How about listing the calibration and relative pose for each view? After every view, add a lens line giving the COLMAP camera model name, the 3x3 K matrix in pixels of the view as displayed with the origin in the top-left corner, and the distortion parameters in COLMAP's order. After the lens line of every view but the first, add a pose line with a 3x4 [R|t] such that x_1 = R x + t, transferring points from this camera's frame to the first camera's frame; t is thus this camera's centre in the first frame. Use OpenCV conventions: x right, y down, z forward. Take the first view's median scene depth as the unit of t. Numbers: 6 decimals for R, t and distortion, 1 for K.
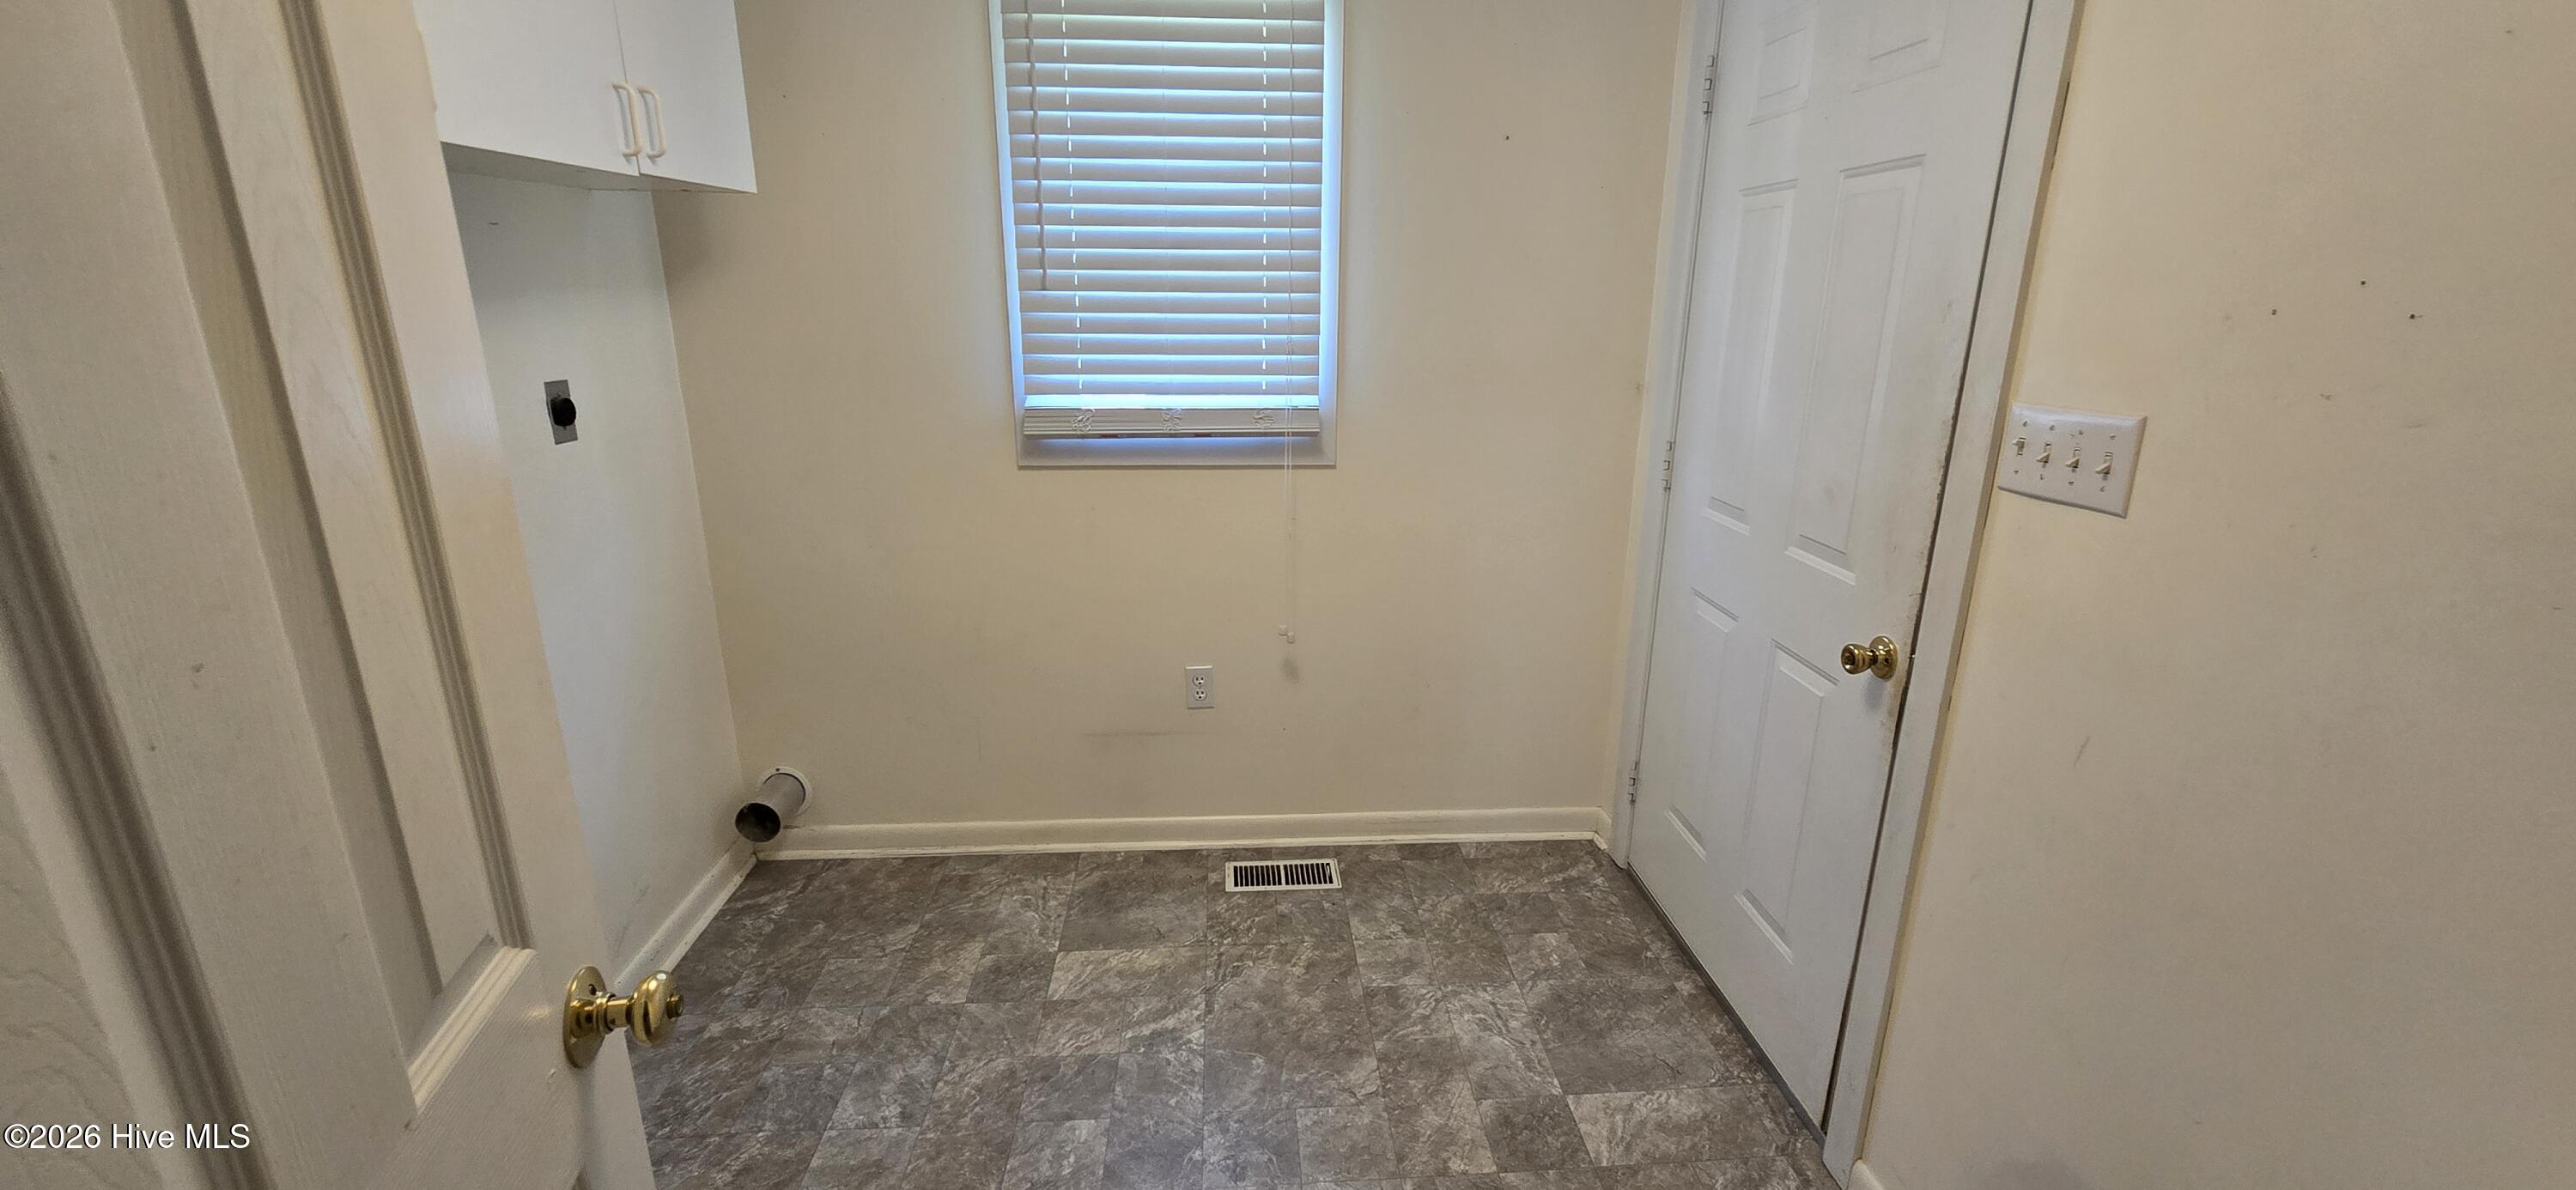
lens RADIAL K [[1060.5, 0, 1288.4], [0, 1060.5, 599.6], [0, 0, 1]] dist [-0.003015, -0.000081]
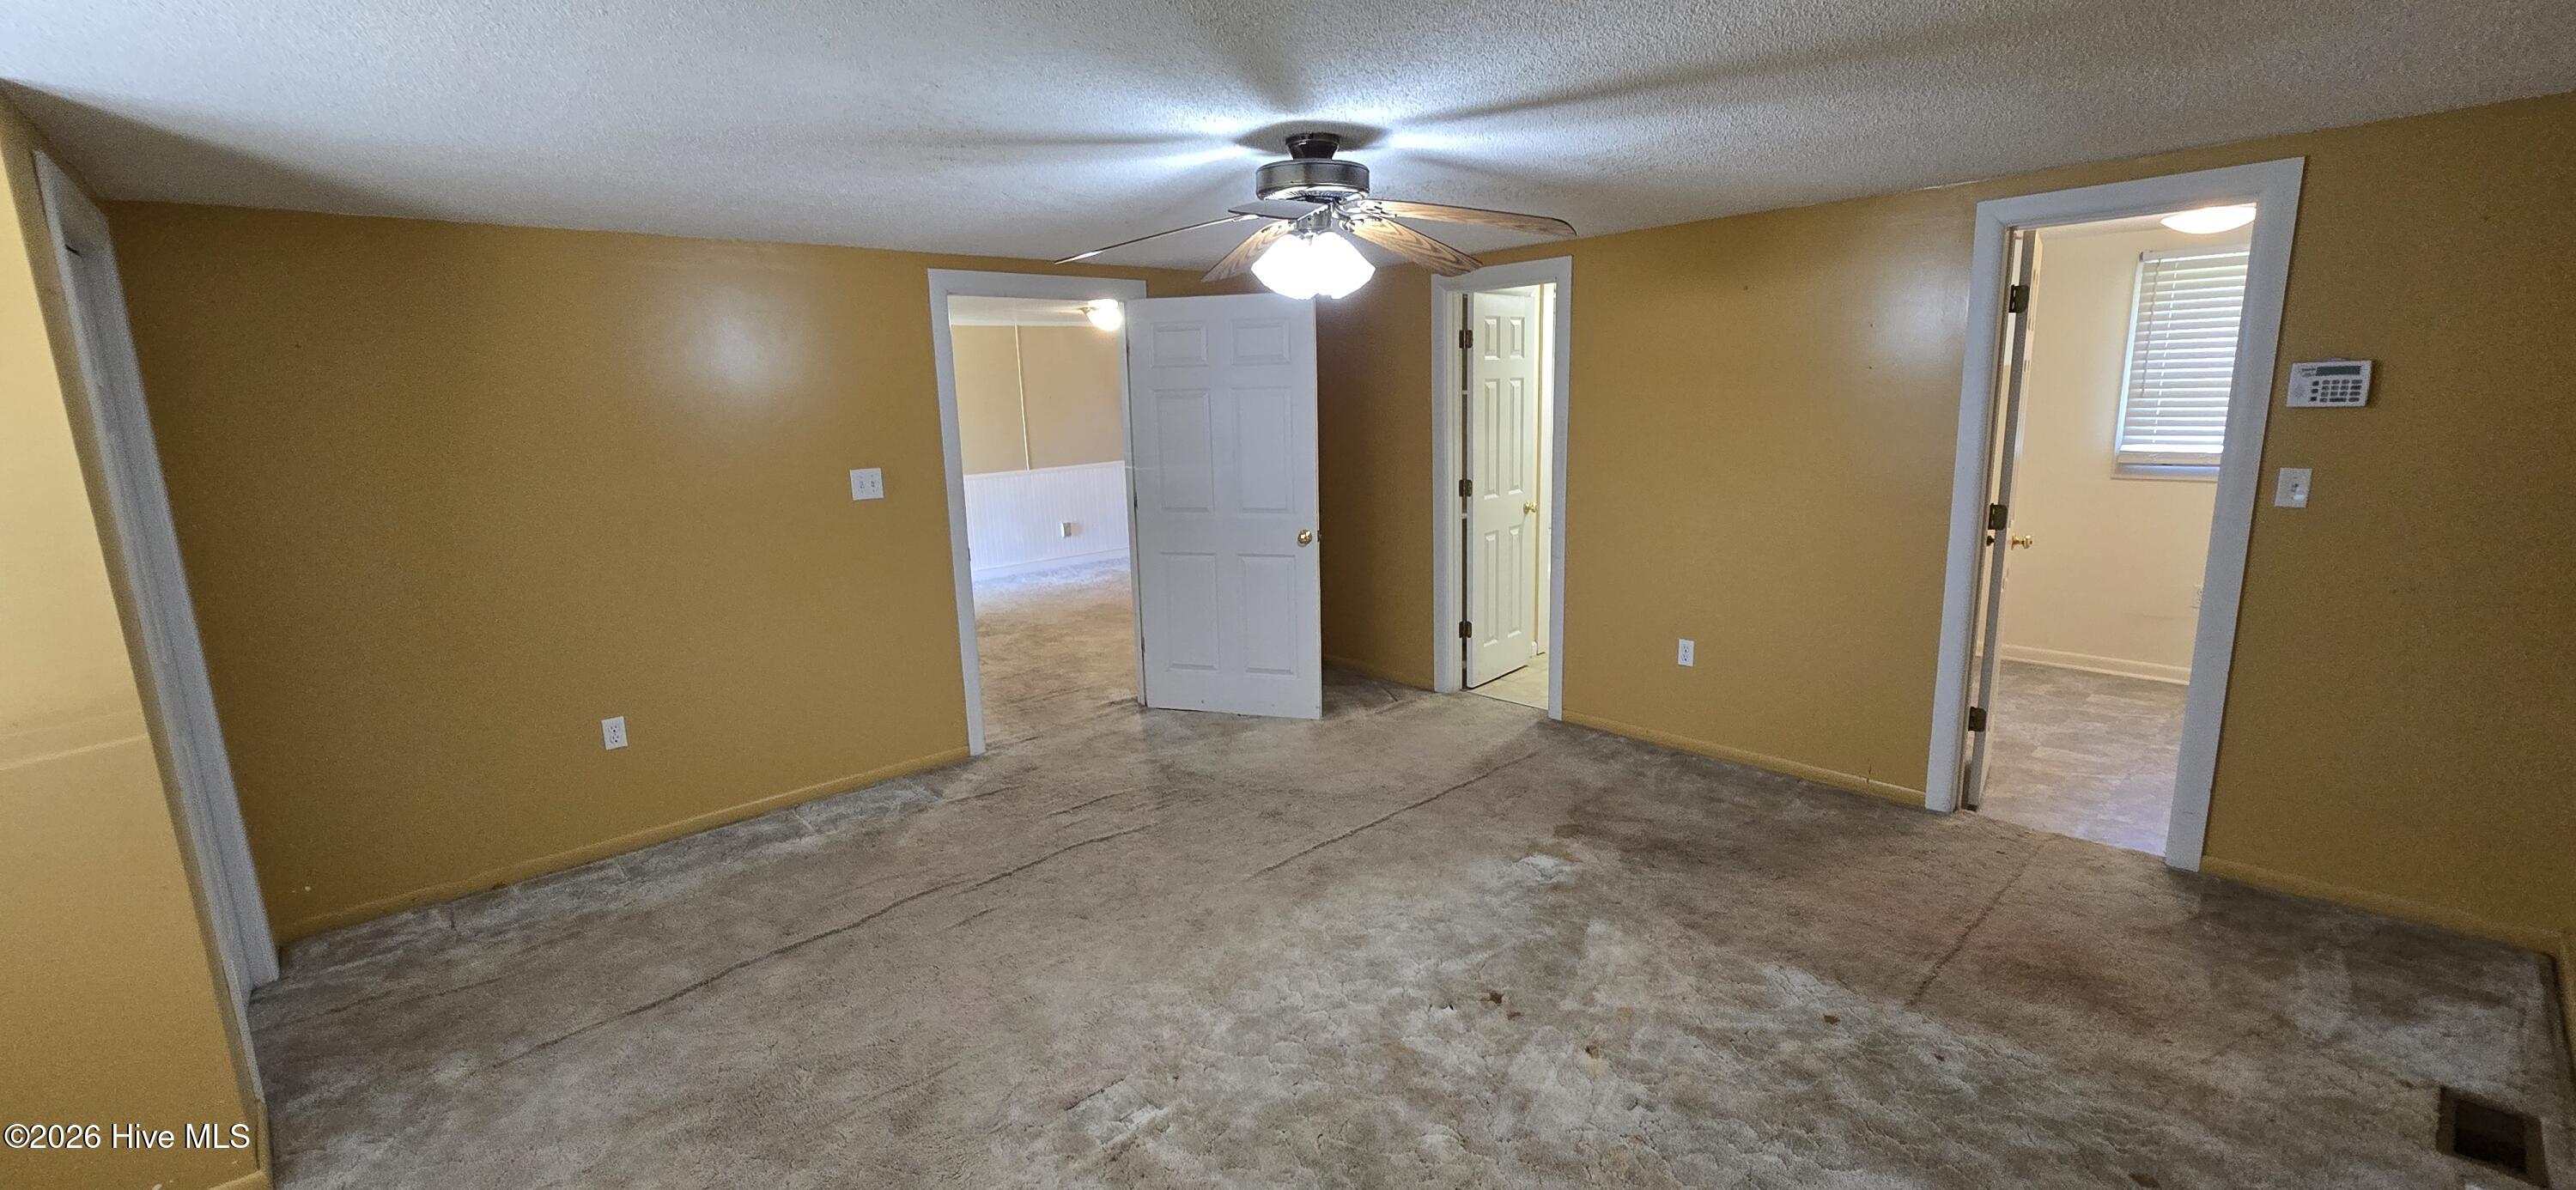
lens RADIAL K [[1060.5, 0, 1294.9], [0, 1060.5, 587.7], [0, 0, 1]] dist [-0.003015, -0.000081]
pose [[0.629835, 0.122363, -0.767030, 0.409930], [-0.180560, 0.983526, 0.008636, 0.406498], [0.755451, 0.133056, 0.641553, -1.740113]]
